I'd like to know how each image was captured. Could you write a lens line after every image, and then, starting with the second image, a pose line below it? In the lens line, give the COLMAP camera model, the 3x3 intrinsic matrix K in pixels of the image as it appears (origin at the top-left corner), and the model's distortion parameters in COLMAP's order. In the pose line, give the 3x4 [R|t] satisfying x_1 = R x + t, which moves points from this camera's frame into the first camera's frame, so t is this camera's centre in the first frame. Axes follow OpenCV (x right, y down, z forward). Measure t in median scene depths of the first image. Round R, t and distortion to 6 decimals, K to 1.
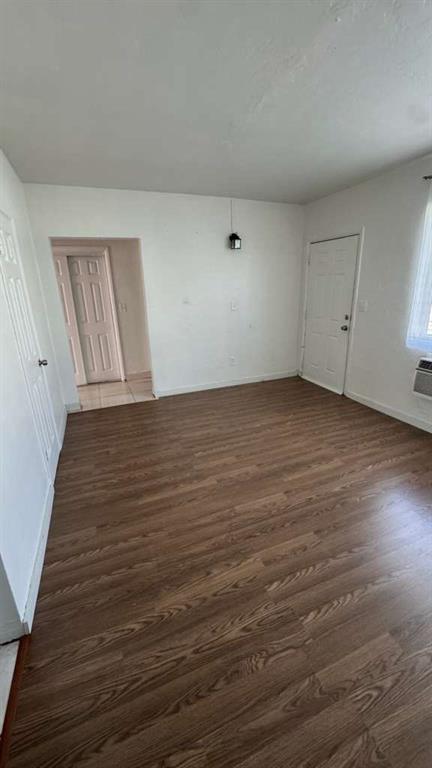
lens RADIAL K [[307.2, 0, 219.4], [0, 307.2, 383.1], [0, 0, 1]] dist [-0.002454, -0.000325]
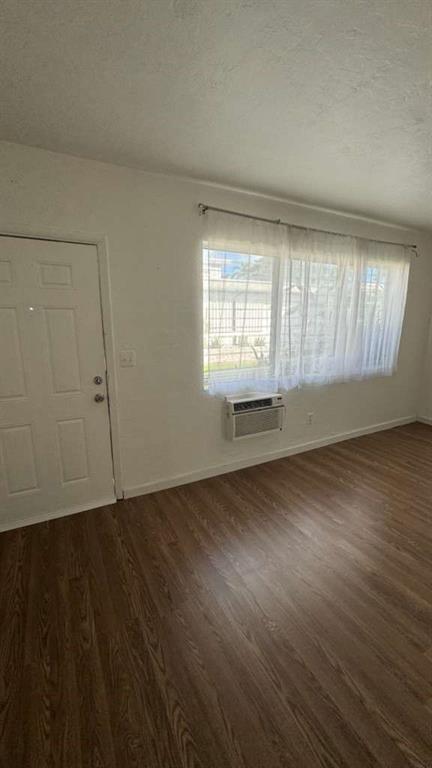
lens RADIAL K [[307.2, 0, 215.0], [0, 307.2, 383.8], [0, 0, 1]] dist [-0.002454, -0.000325]
pose [[-0.101516, -0.186362, 0.977223, -0.295751], [0.308232, 0.928067, 0.209007, -0.422946], [-0.945879, 0.322428, -0.036771, 1.311473]]
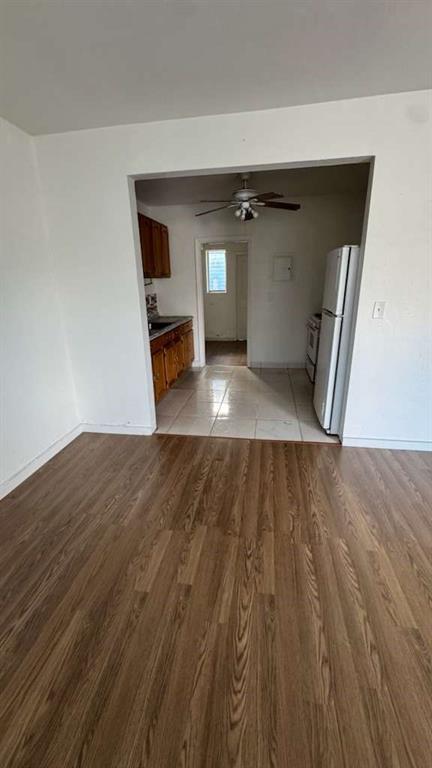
lens RADIAL K [[307.2, 0, 218.8], [0, 307.2, 381.3], [0, 0, 1]] dist [-0.002454, -0.000325]
pose [[-0.512140, 0.304477, -0.803123, 0.719150], [-0.229228, 0.852688, 0.469443, -0.162893], [0.827748, 0.424519, -0.366901, 0.509647]]
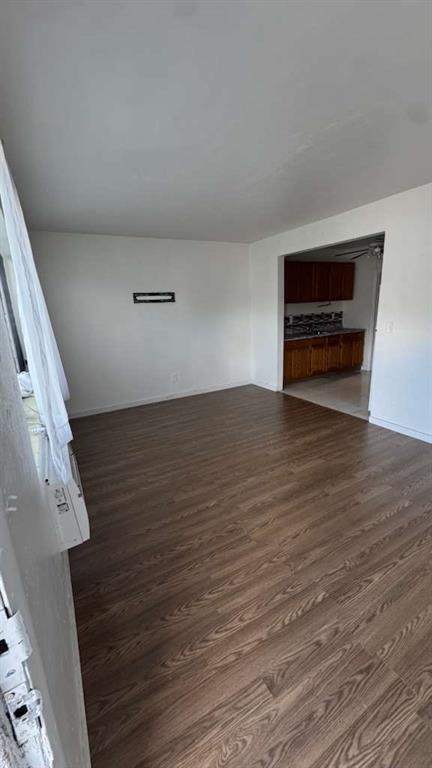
lens RADIAL K [[307.2, 0, 218.3], [0, 307.2, 382.4], [0, 0, 1]] dist [-0.002454, -0.000325]
pose [[-0.989726, 0.100805, -0.101394, 0.559523], [0.031709, 0.846261, 0.531824, -0.575320], [0.139416, 0.523145, -0.840763, 1.688116]]
